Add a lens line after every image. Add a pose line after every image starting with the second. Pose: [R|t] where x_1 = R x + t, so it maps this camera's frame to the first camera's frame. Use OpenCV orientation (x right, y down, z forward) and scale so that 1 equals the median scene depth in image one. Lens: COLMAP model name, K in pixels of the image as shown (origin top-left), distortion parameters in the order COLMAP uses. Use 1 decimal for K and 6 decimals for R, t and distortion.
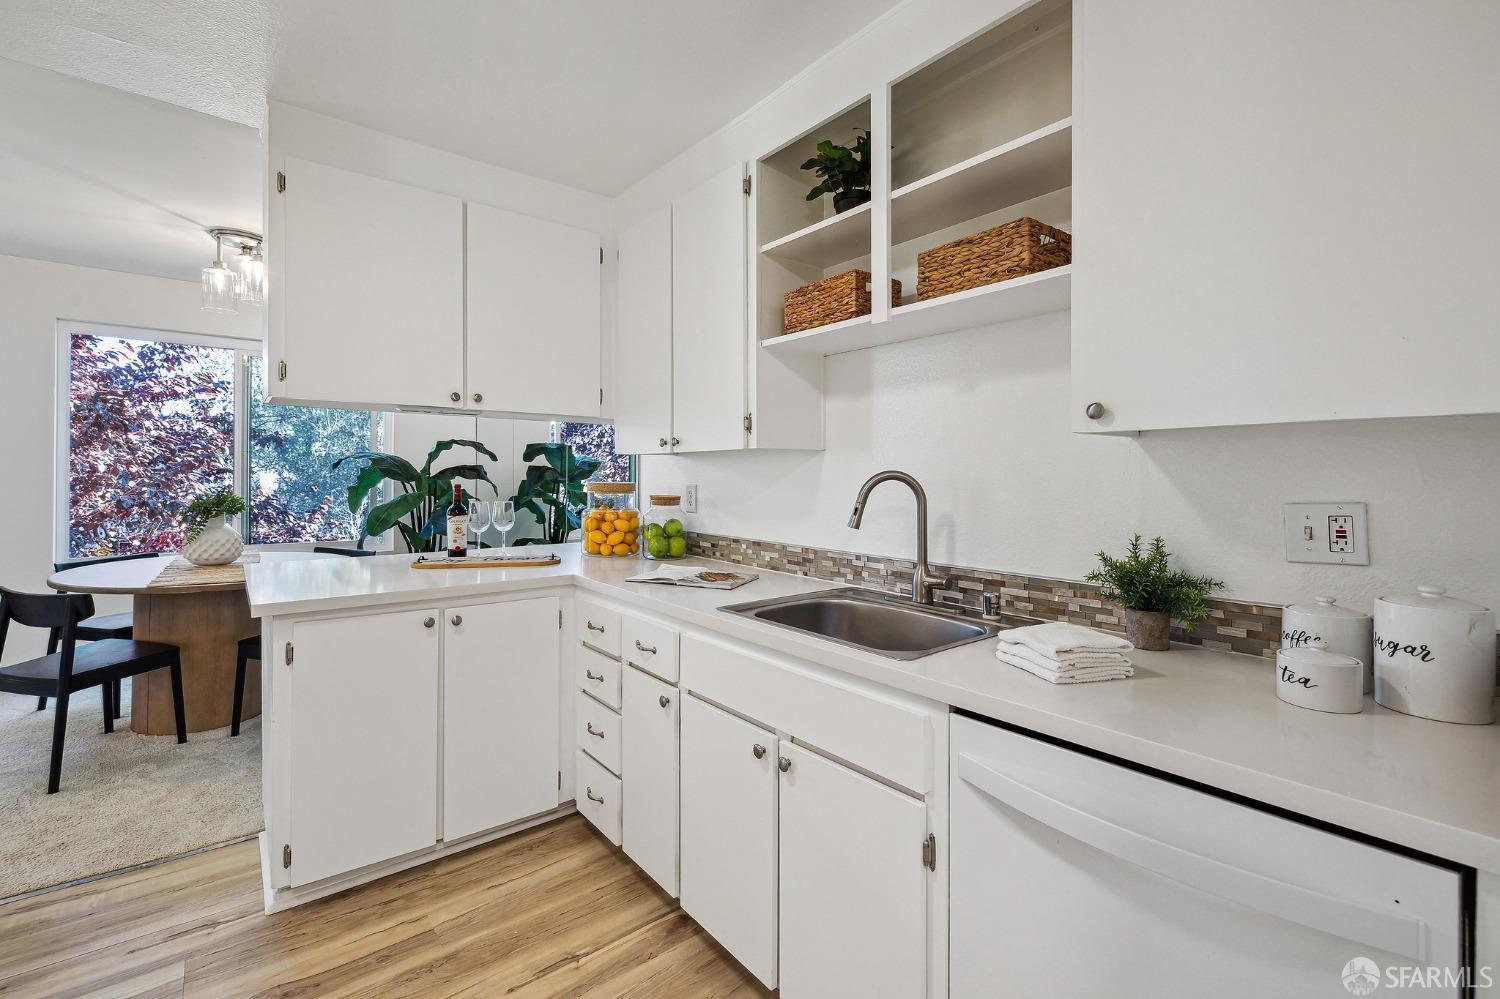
lens RADIAL K [[642.6, 0, 745.8], [0, 642.6, 483.7], [0, 0, 1]] dist [0.000531, -0.000115]
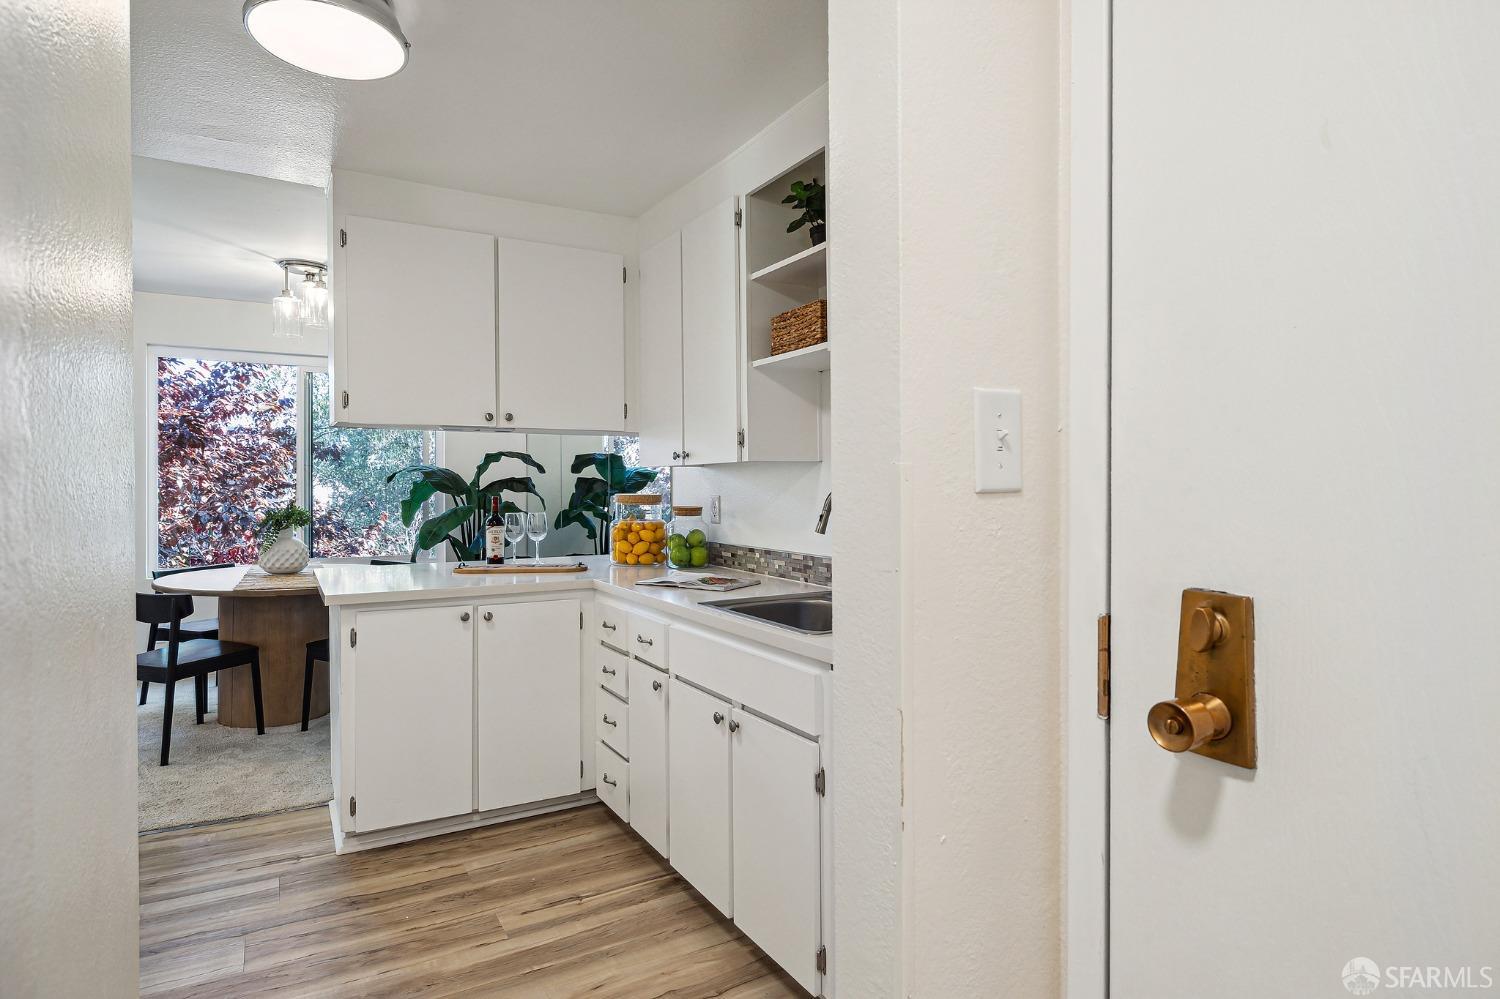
lens RADIAL K [[785.3, 0, 750.0], [0, 785.3, 499.5], [0, 0, 1]] dist [0.001587, -0.000136]
pose [[0.990109, -0.005203, -0.140207, 0.156204], [0.005780, 0.999976, 0.003705, 0.003538], [0.140184, -0.004479, 0.990115, -0.235601]]
